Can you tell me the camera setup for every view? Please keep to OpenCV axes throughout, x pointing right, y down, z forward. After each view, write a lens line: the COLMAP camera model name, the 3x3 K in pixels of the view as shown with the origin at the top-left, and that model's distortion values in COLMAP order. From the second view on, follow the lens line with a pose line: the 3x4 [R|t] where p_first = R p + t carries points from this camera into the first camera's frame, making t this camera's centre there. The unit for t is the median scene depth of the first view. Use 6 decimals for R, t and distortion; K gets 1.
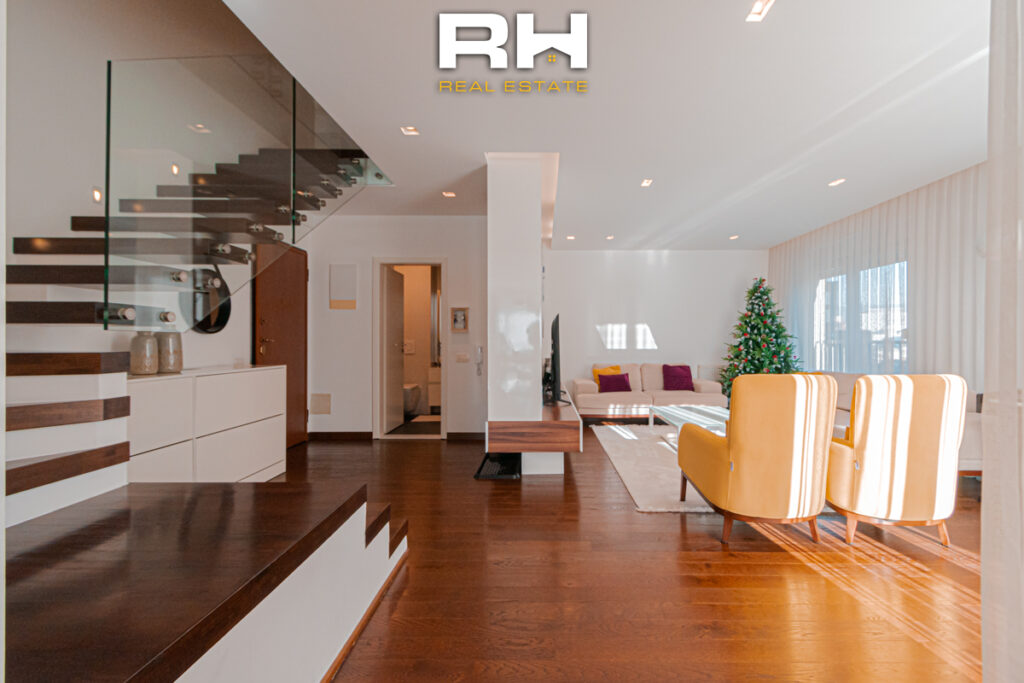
lens RADIAL K [[453.7, 0, 543.5], [0, 453.7, 342.8], [0, 0, 1]] dist [0.001773, 0.000416]
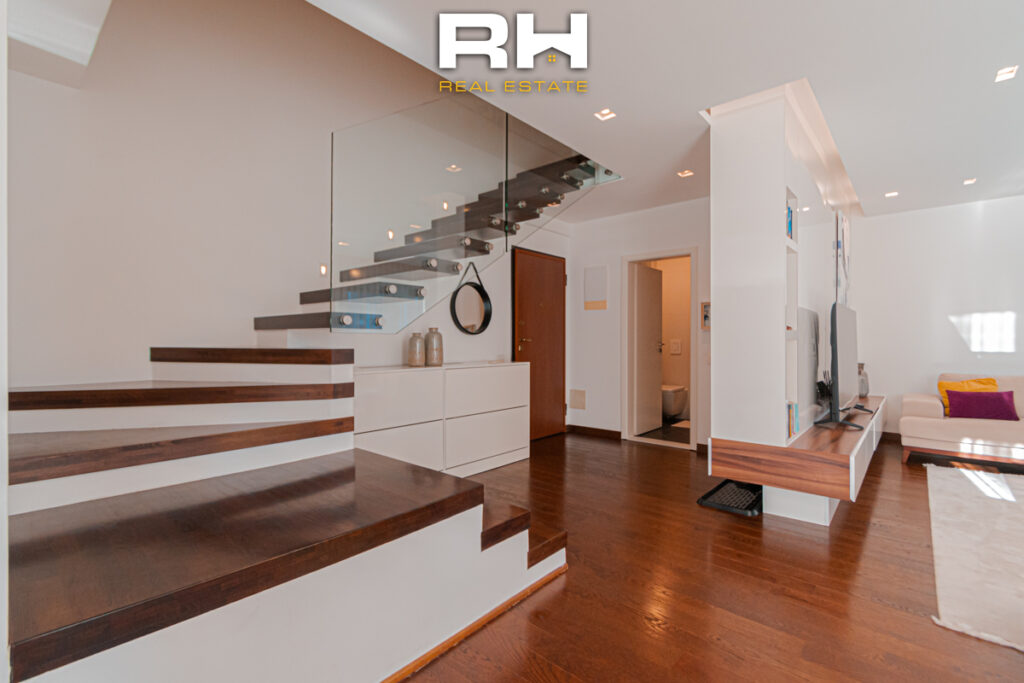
lens RADIAL K [[453.7, 0, 521.9], [0, 453.7, 340.9], [0, 0, 1]] dist [0.001773, 0.000416]
pose [[0.756981, -0.001243, -0.653436, 0.109844], [-0.001023, 0.999995, -0.003087, 0.000391], [0.653436, 0.003005, 0.756976, 0.109562]]
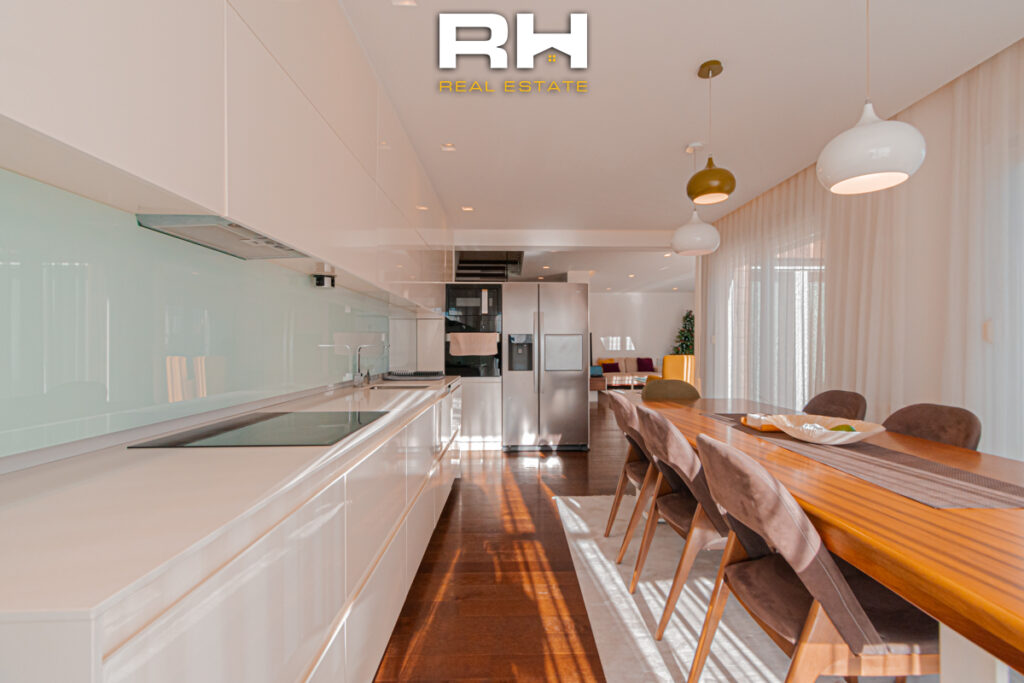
lens RADIAL K [[453.7, 0, 514.2], [0, 453.7, 345.7], [0, 0, 1]] dist [0.001773, 0.000416]
pose [[0.998694, 0.004320, 0.050910, -0.415703], [-0.004556, 0.999979, 0.004516, -0.011058], [-0.050889, -0.004742, 0.998693, -1.031184]]
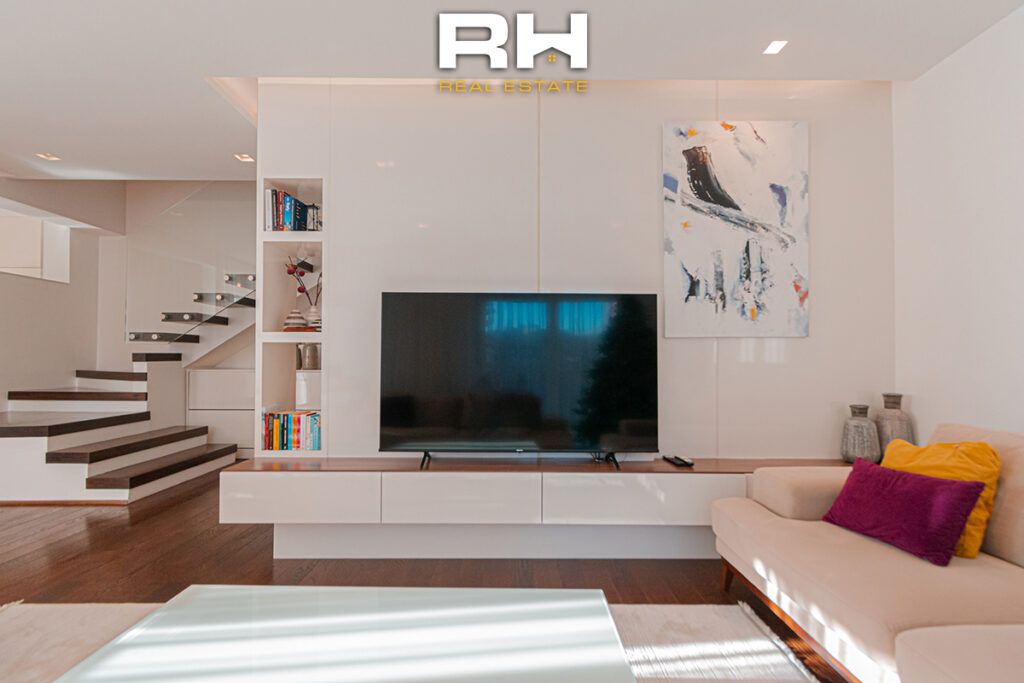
lens RADIAL K [[453.7, 0, 515.7], [0, 453.7, 350.0], [0, 0, 1]] dist [0.001773, 0.000416]
pose [[0.014938, -0.012142, -0.999815, 0.496255], [-0.002764, 0.999922, -0.012185, 0.009224], [0.999885, 0.002946, 0.014904, 0.980340]]
